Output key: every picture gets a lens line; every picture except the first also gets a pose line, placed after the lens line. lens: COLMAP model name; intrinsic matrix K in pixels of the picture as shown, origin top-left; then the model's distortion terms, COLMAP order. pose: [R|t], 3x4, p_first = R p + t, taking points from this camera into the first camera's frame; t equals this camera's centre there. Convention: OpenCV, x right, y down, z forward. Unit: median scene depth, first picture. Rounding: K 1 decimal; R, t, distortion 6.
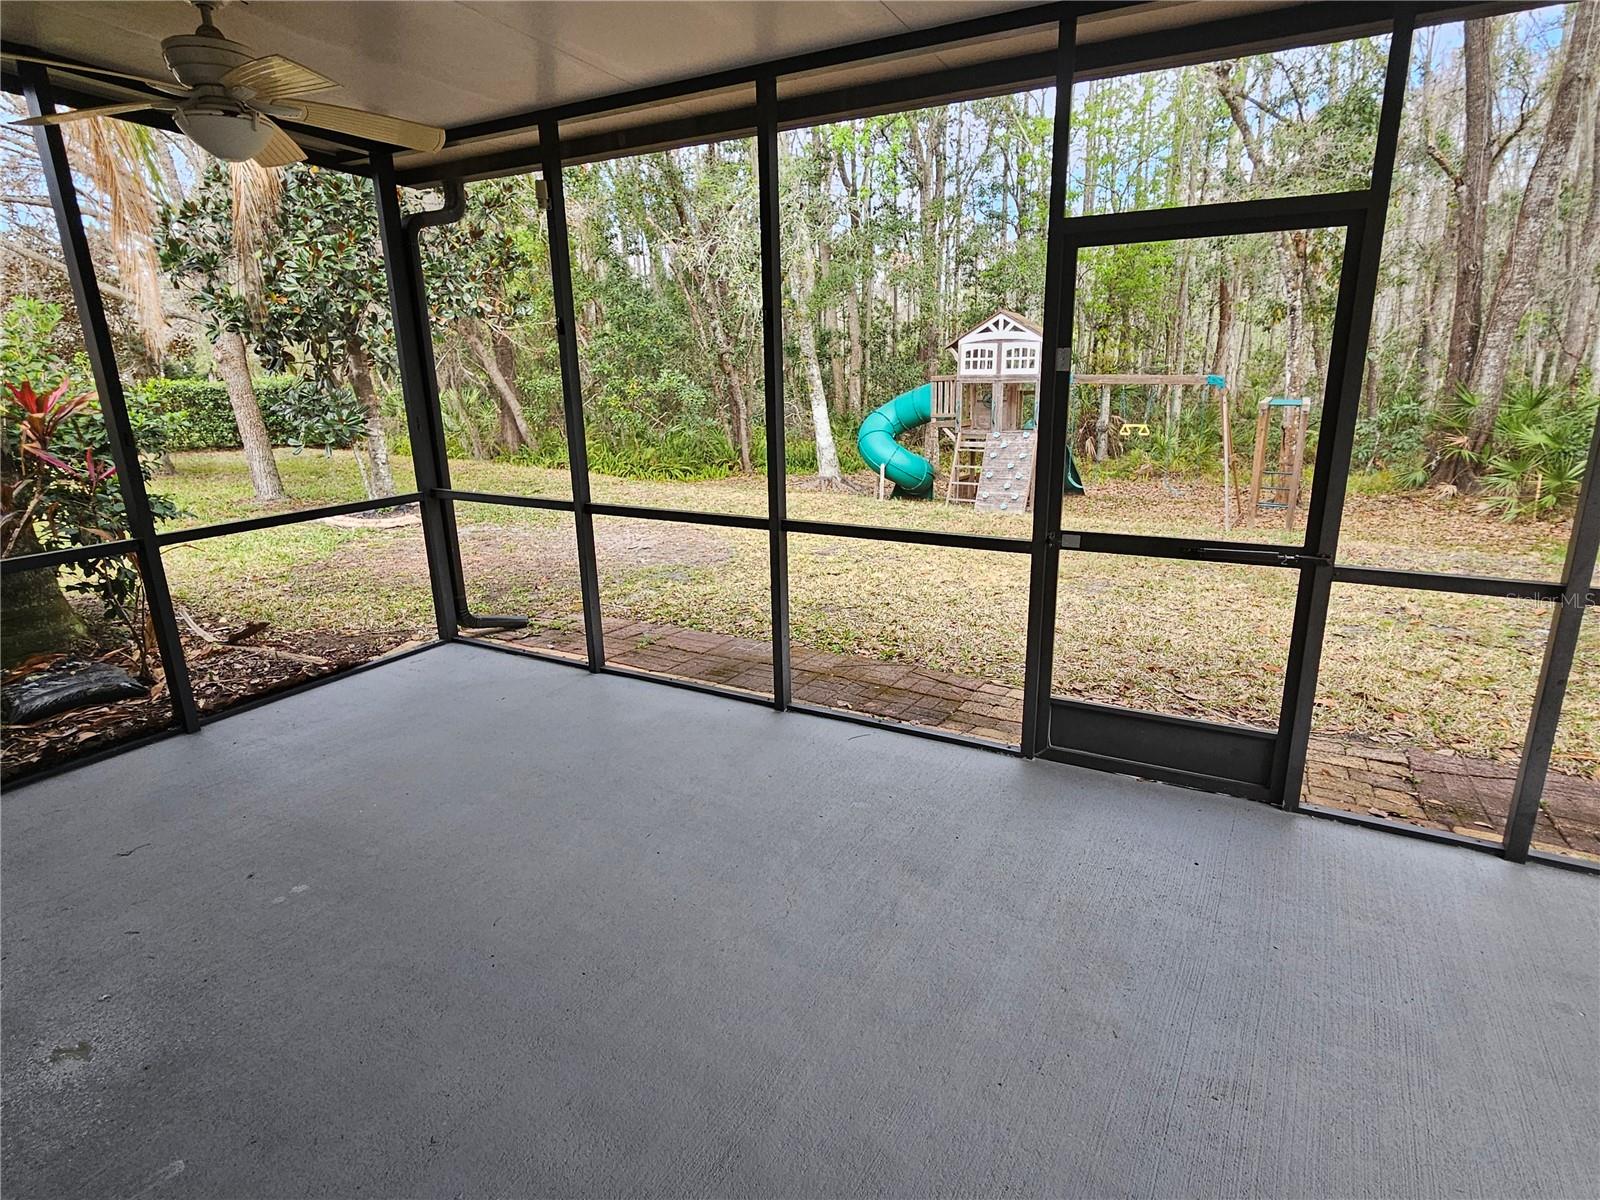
lens RADIAL K [[858.3, 0, 800.0], [0, 858.3, 600.0], [0, 0, 1]] dist [-0.003813, -0.001494]
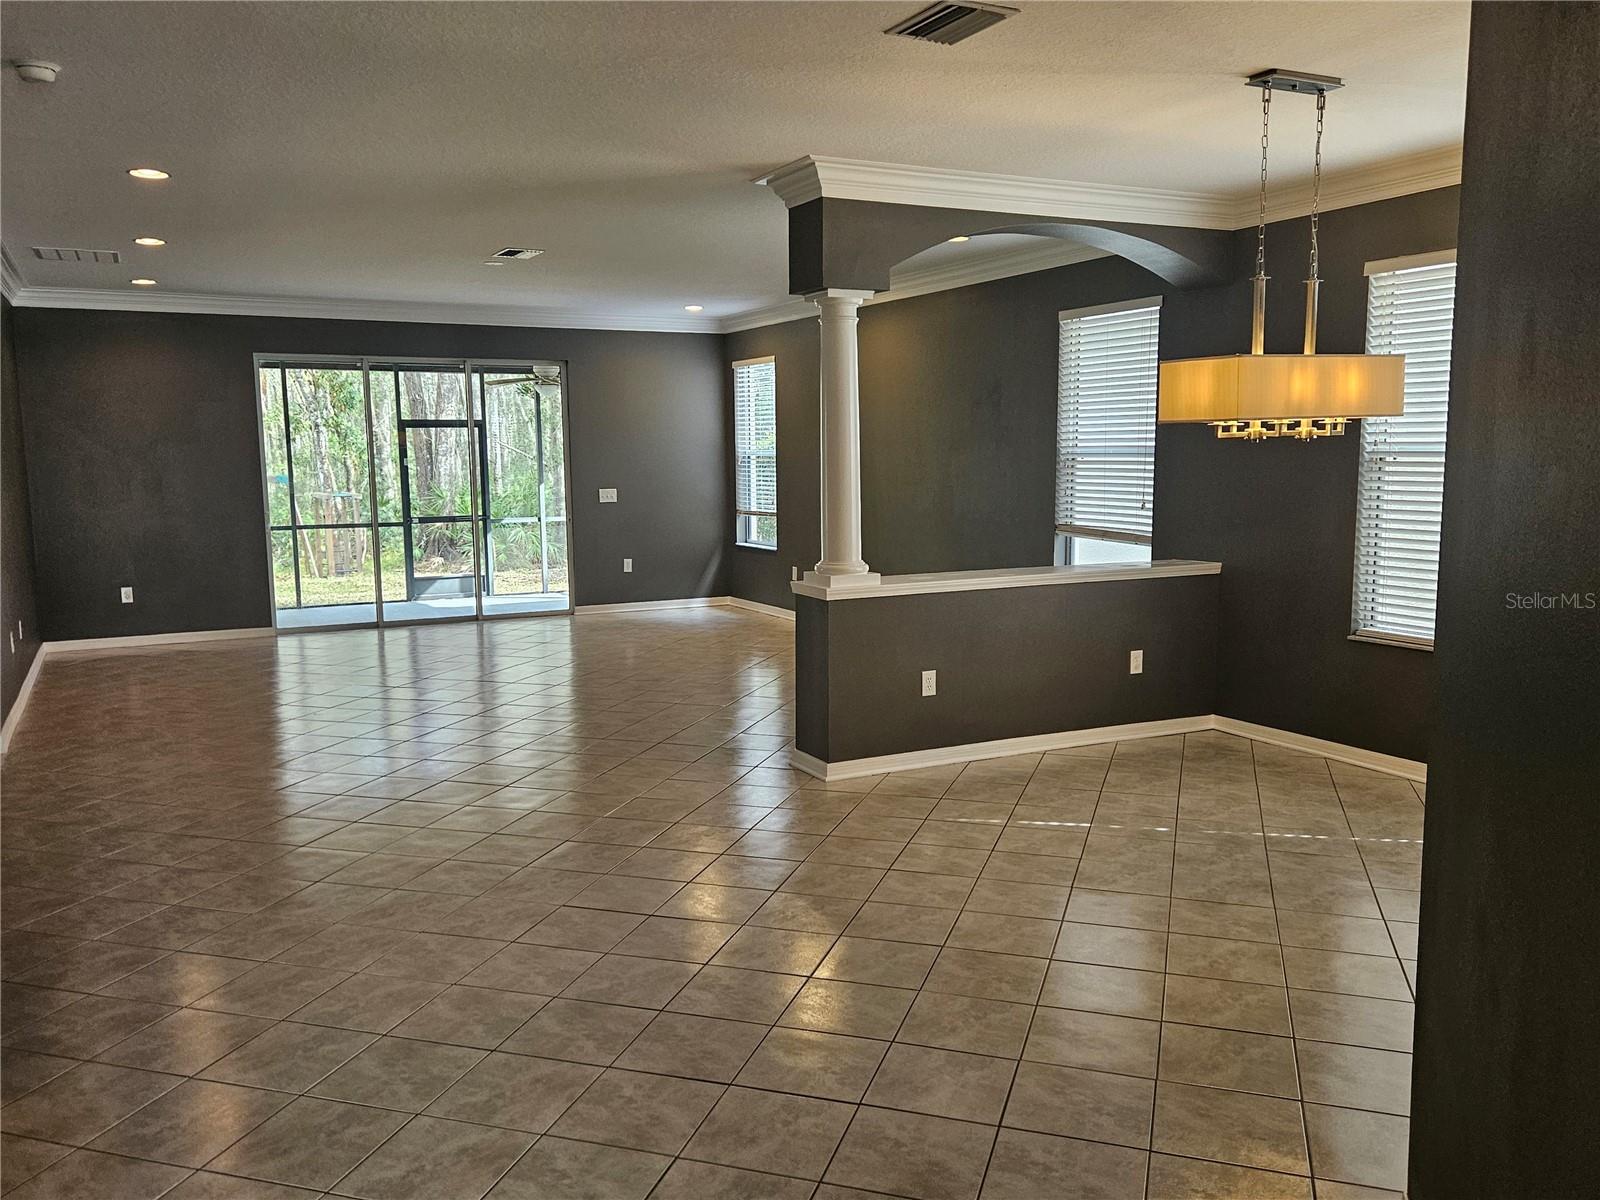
lens RADIAL K [[1324.4, 0, 800.0], [0, 1324.4, 600.0], [0, 0, 1]] dist [-0.002010, -0.000581]
pose [[0.566826, -0.082373, 0.819709, -2.975308], [0.222990, 0.973188, -0.056401, 0.839436], [-0.793085, 0.214757, 0.569996, -2.898850]]
